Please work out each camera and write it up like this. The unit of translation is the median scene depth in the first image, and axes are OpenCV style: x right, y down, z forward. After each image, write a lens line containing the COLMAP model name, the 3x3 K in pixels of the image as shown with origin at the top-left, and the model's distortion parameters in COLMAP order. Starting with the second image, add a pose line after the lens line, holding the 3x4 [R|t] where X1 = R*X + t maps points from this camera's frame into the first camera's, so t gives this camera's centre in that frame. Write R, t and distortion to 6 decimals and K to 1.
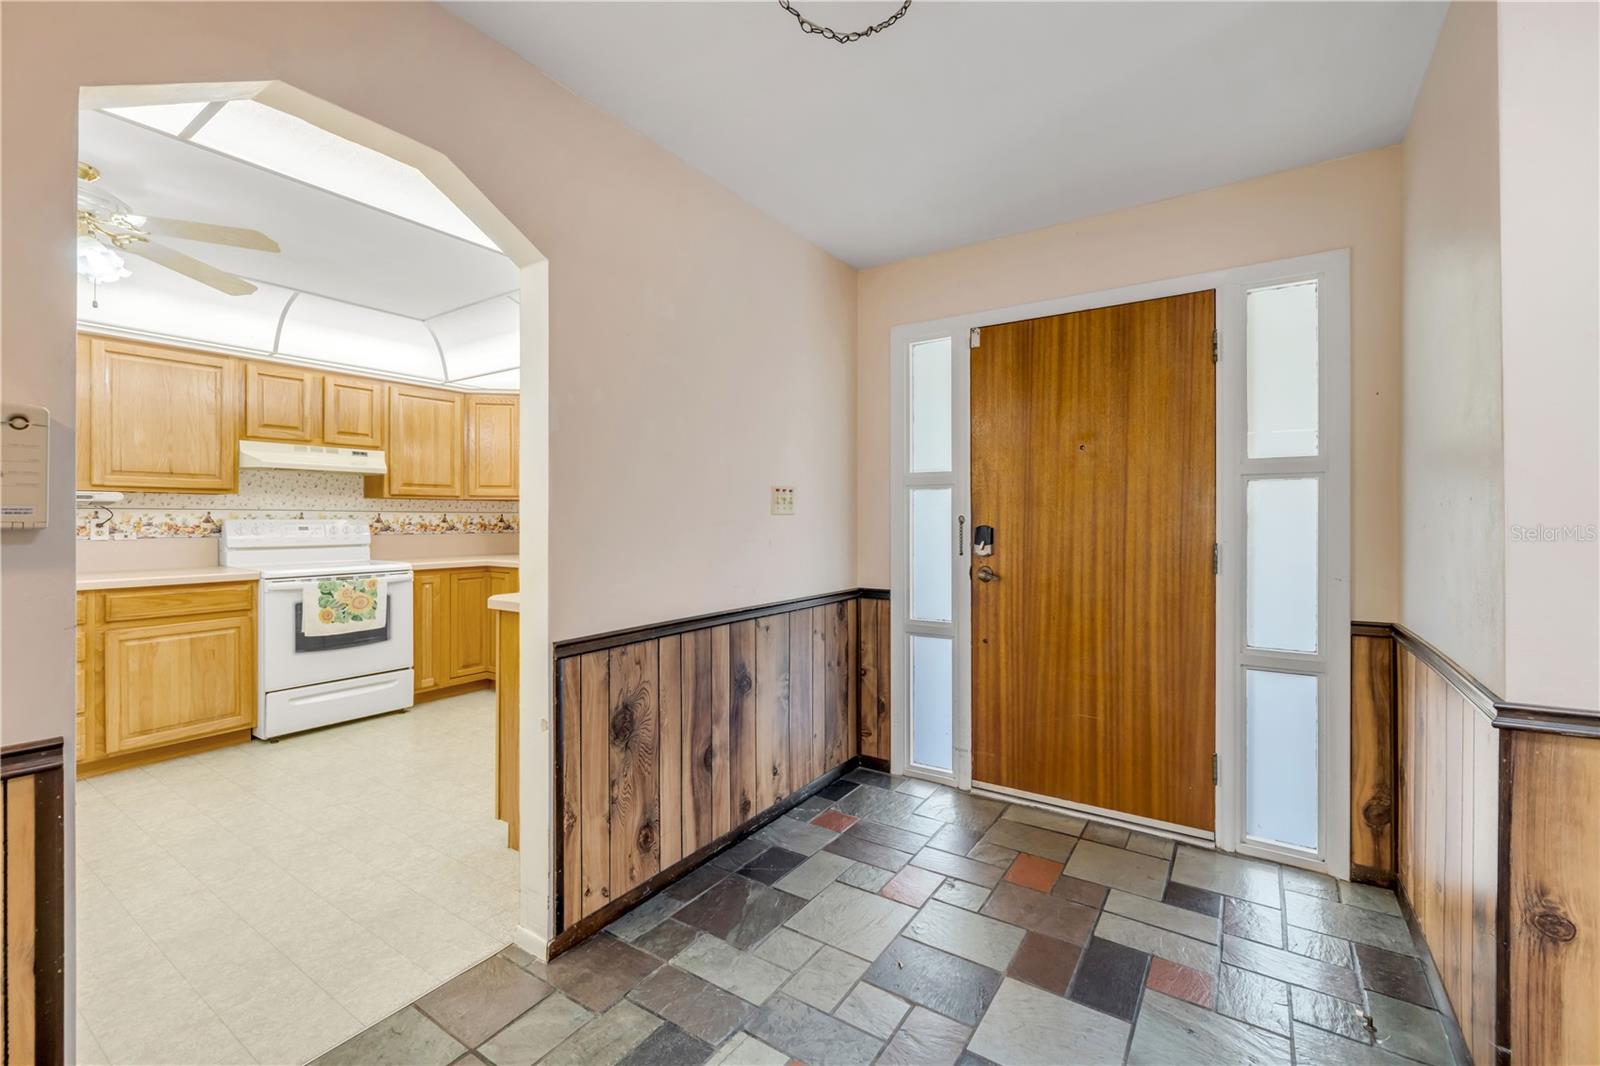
lens RADIAL K [[673.9, 0, 797.9], [0, 673.9, 520.0], [0, 0, 1]] dist [0.000792, -0.000835]
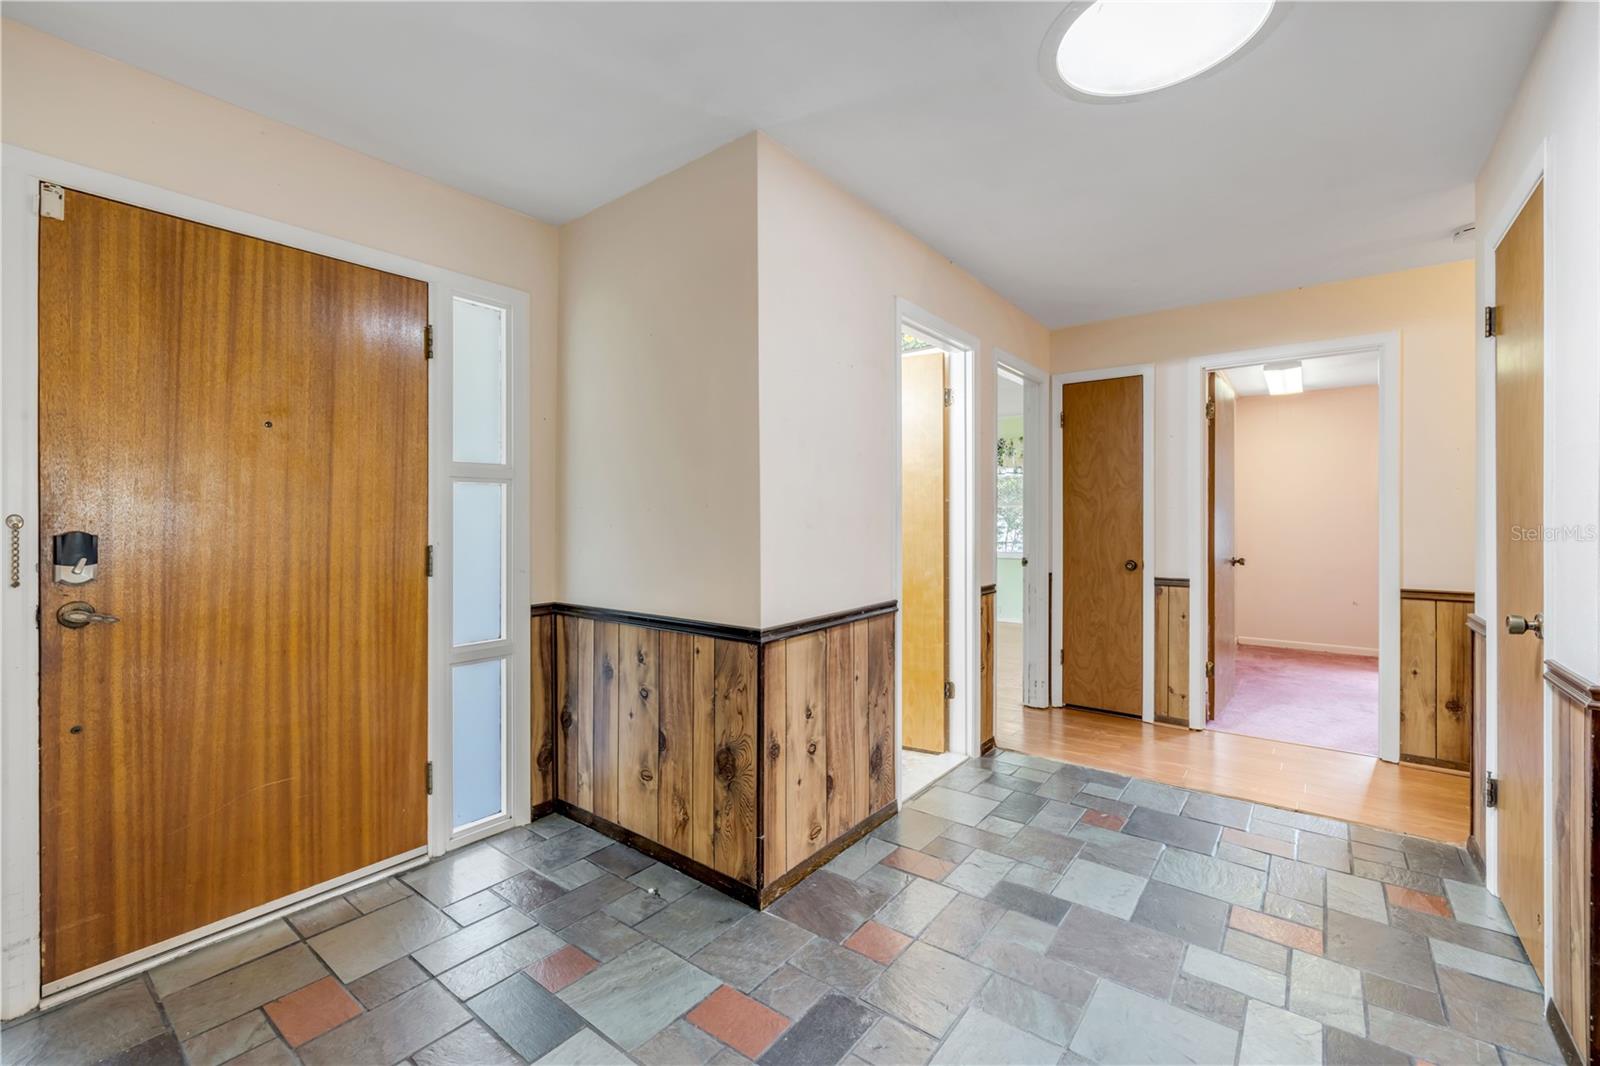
lens RADIAL K [[673.9, 0, 793.3], [0, 673.9, 521.9], [0, 0, 1]] dist [0.000792, -0.000835]
pose [[0.072695, -0.002825, 0.997350, -0.286317], [0.003277, 0.999991, 0.002594, 0.000101], [-0.997349, 0.003080, 0.072703, 0.376104]]
